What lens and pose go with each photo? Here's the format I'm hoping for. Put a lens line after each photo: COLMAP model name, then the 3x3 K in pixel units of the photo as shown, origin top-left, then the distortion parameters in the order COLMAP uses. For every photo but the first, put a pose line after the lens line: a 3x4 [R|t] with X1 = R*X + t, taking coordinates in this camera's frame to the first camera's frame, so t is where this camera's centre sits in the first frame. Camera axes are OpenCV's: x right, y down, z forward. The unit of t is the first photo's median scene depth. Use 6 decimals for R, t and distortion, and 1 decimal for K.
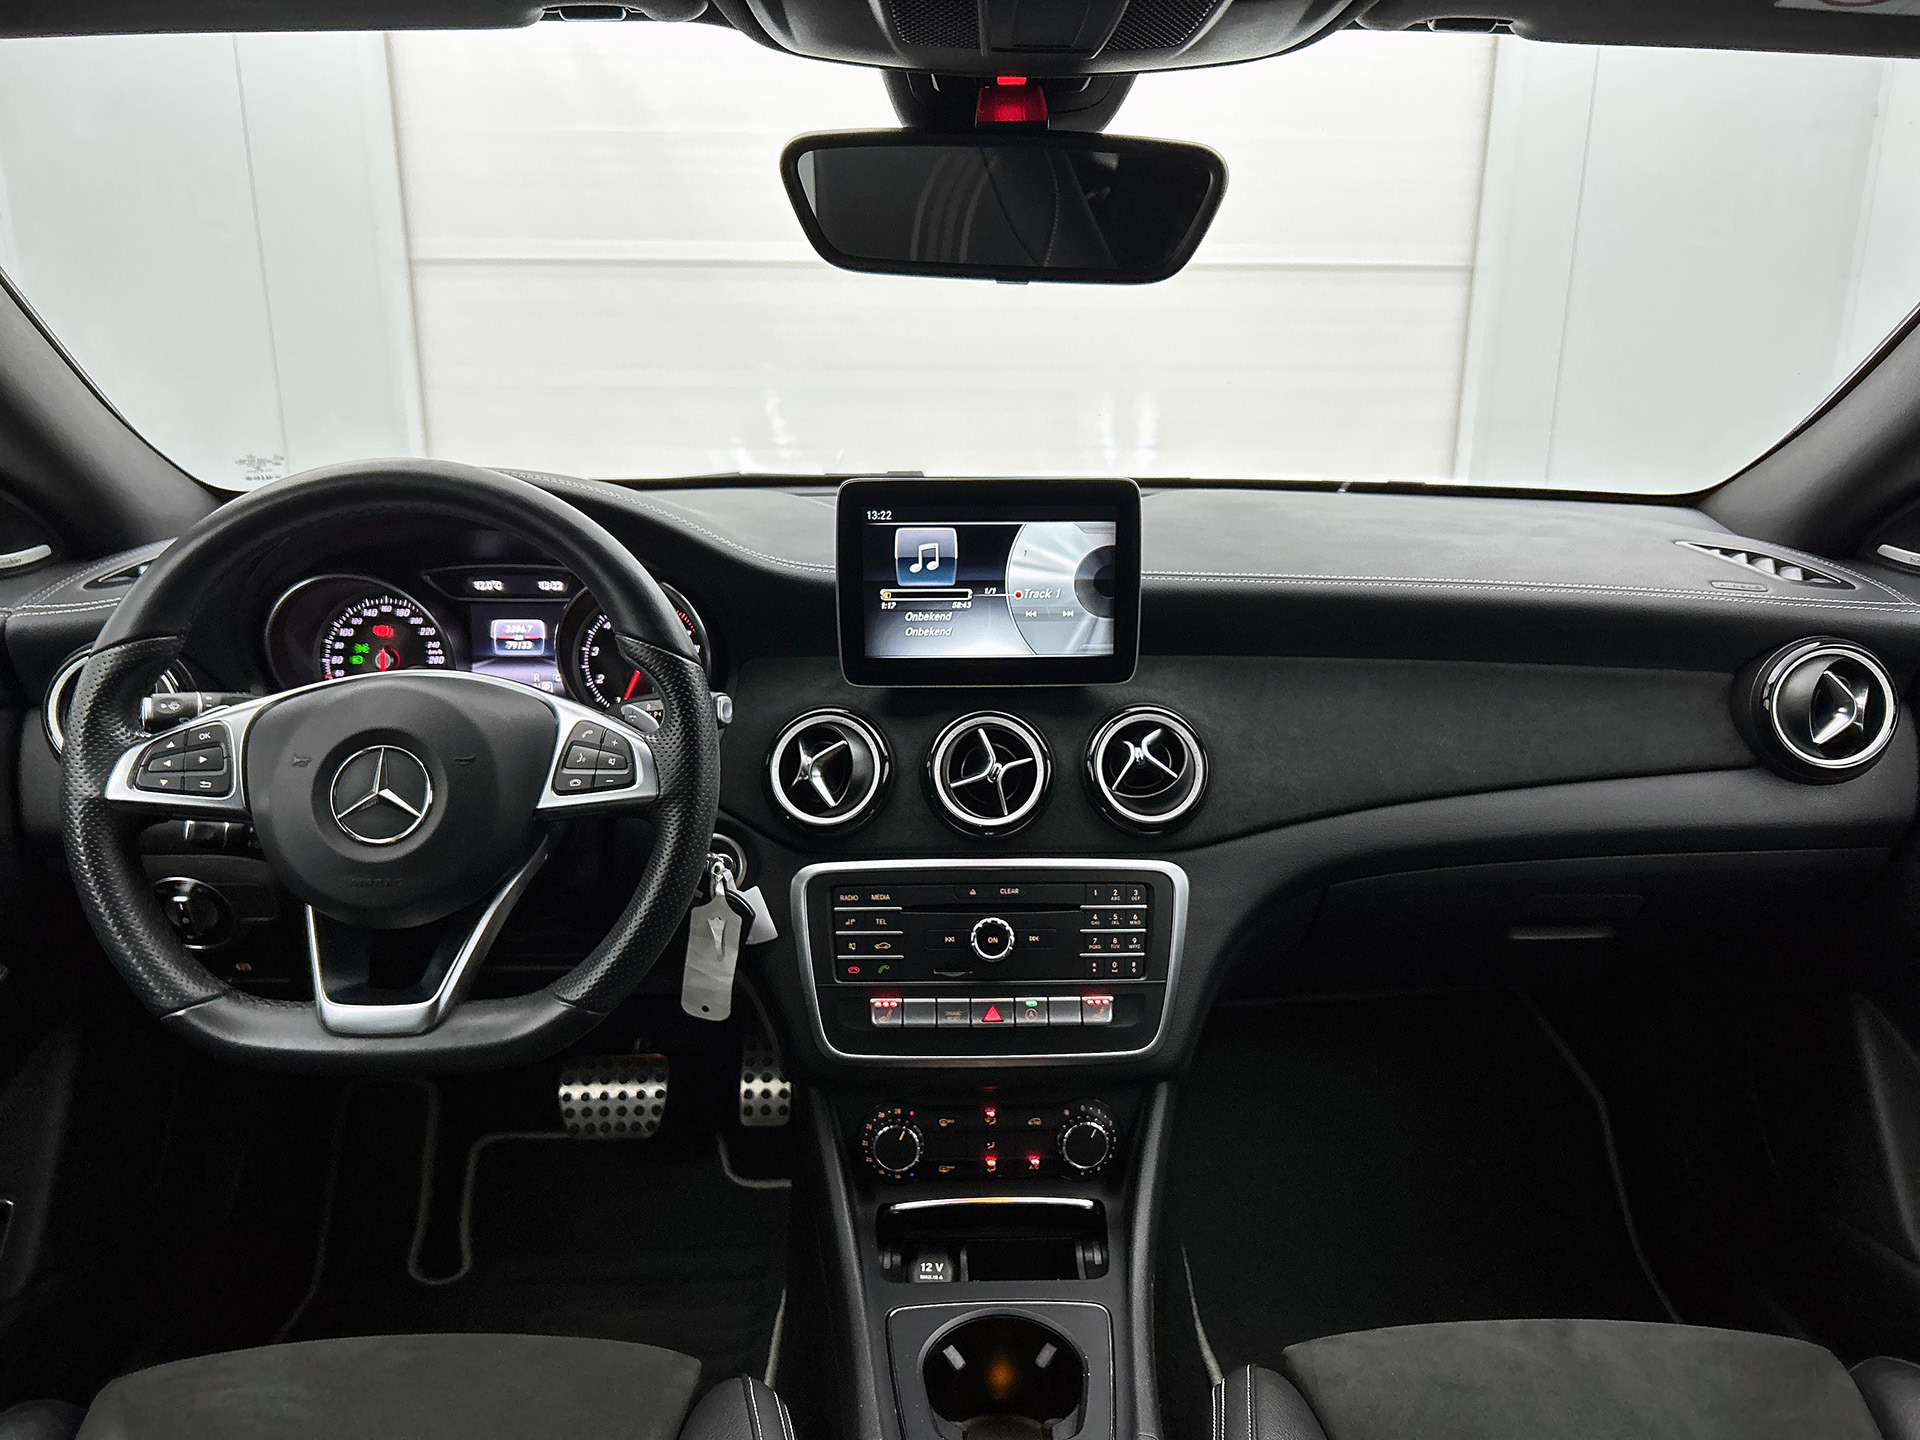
lens RADIAL K [[1400.4, 0, 971.7], [0, 1400.4, 727.8], [0, 0, 1]] dist [0.002063, 0.003743]
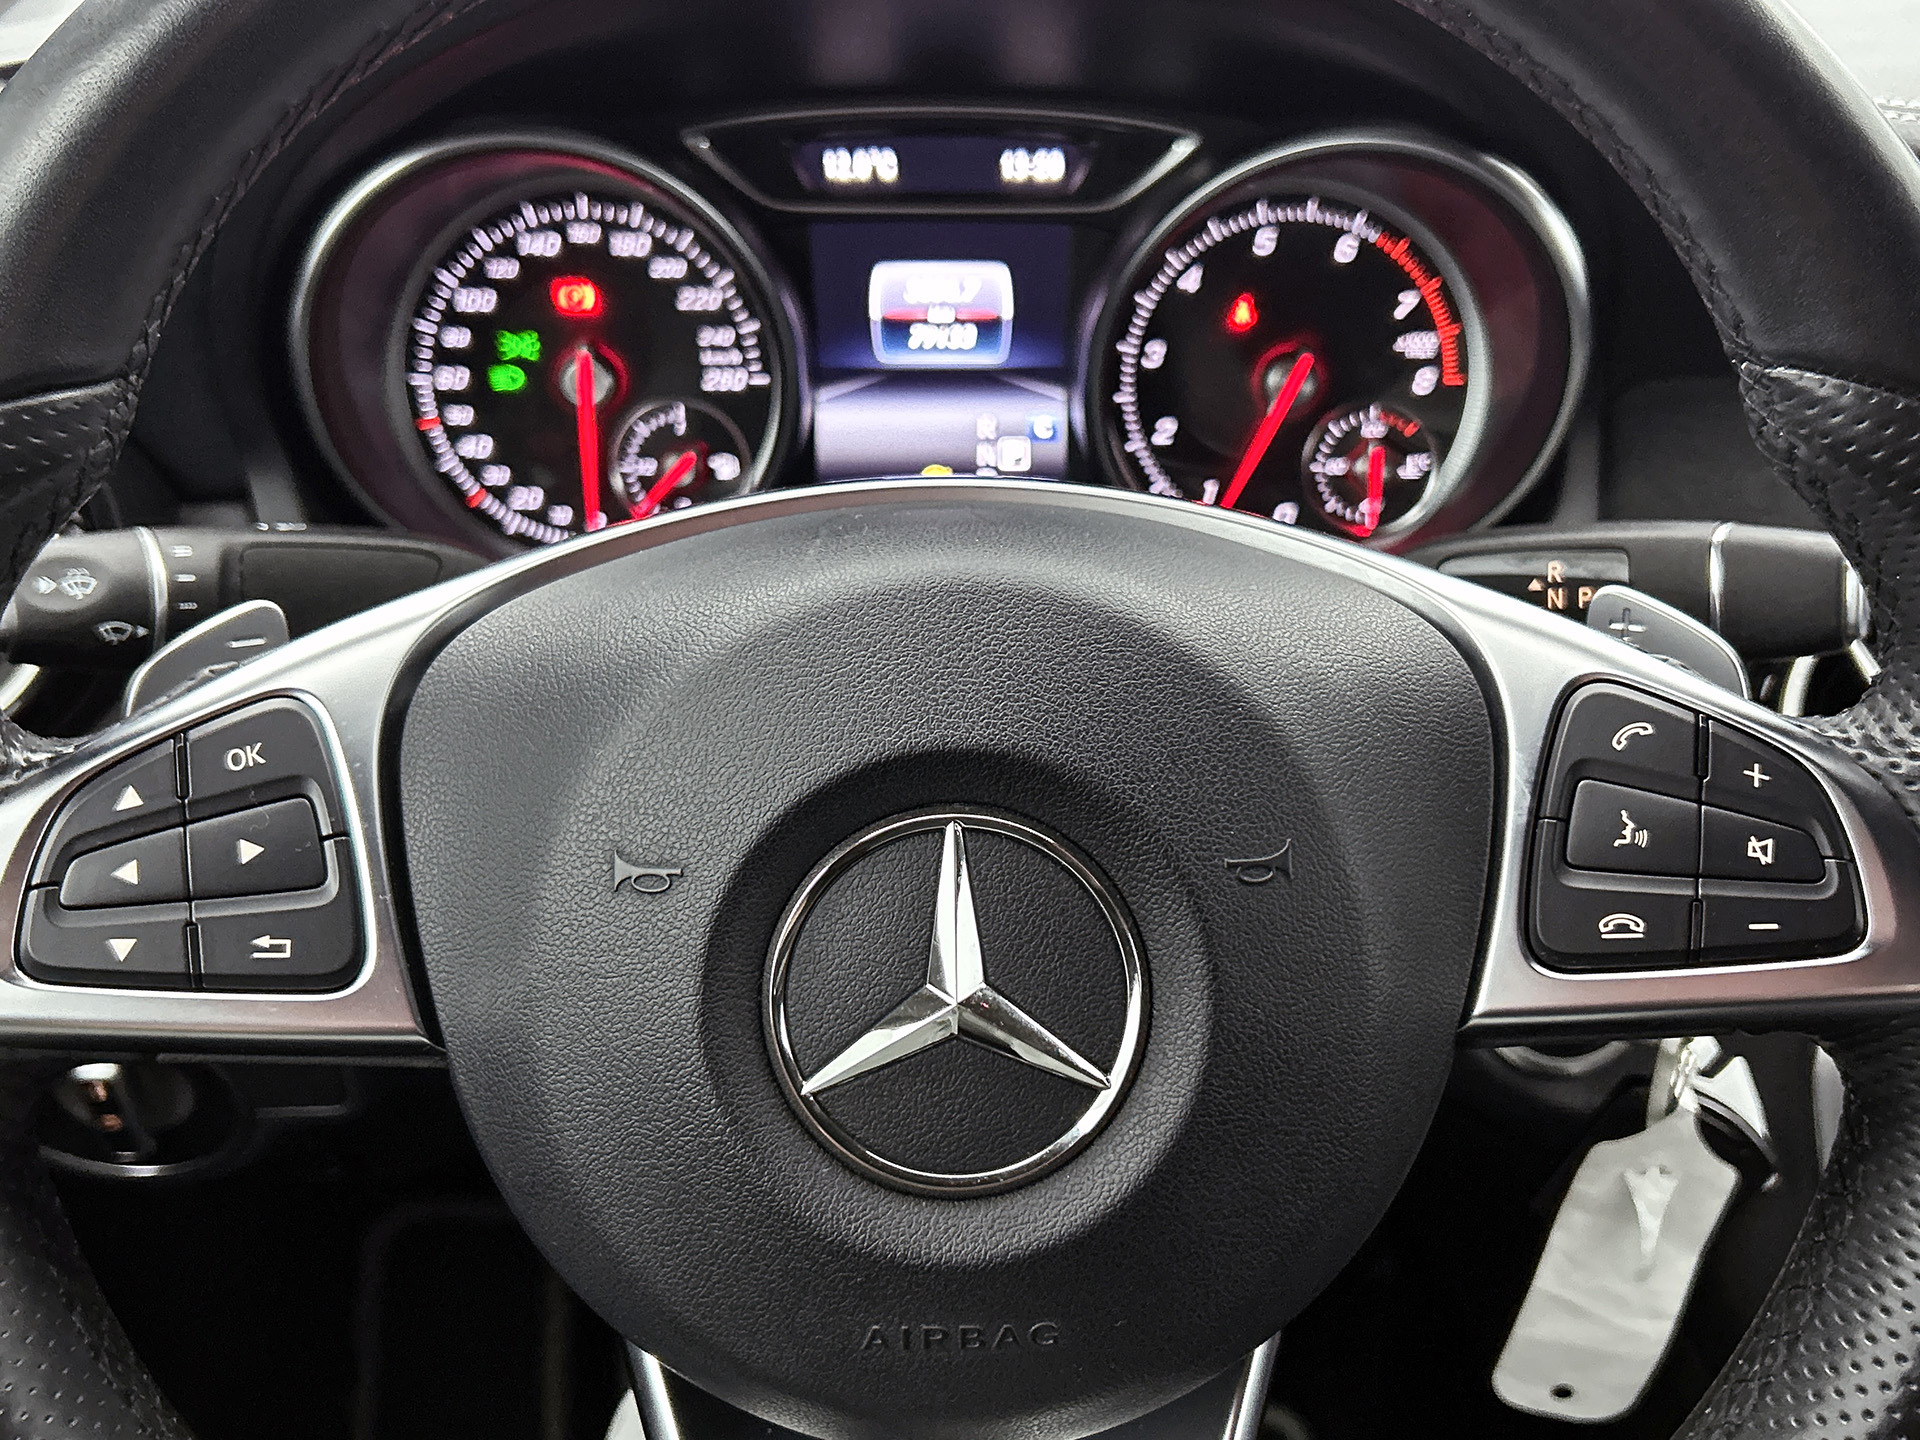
lens RADIAL K [[1994.3, 0, 968.1], [0, 1994.3, 727.3], [0, 0, 1]] dist [0.029074, 0.000000]
pose [[0.999456, 0.008352, -0.031894, -0.302975], [-0.002771, 0.985235, 0.171186, -0.048590], [0.032853, -0.171005, 0.984722, 0.480859]]
